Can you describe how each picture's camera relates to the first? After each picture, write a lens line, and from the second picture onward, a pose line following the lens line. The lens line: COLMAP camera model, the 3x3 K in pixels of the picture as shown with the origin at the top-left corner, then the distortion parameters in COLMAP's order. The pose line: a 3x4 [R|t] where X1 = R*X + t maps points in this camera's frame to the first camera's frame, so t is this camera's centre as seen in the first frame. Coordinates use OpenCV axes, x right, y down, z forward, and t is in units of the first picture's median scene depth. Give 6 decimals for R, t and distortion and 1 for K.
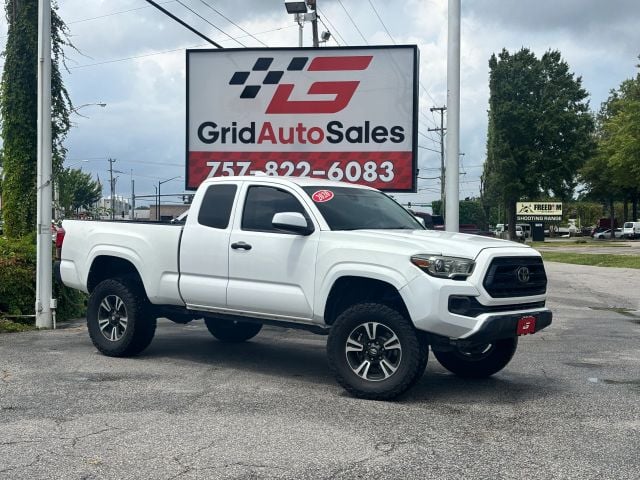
lens RADIAL K [[893.2, 0, 318.8], [0, 893.2, 276.7], [0, 0, 1]] dist [0.202706, -0.024533]
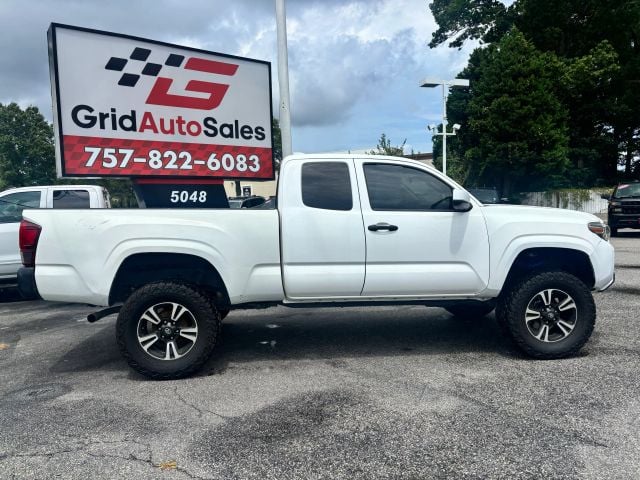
lens RADIAL K [[482.3, 0, 323.0], [0, 482.3, 249.8], [0, 0, 1]] dist [0.032533, -0.004736]
pose [[0.702492, -0.092589, 0.705643, -0.329405], [0.075866, 0.995594, 0.055107, -0.029435], [-0.707637, 0.014822, 0.706421, 0.469893]]
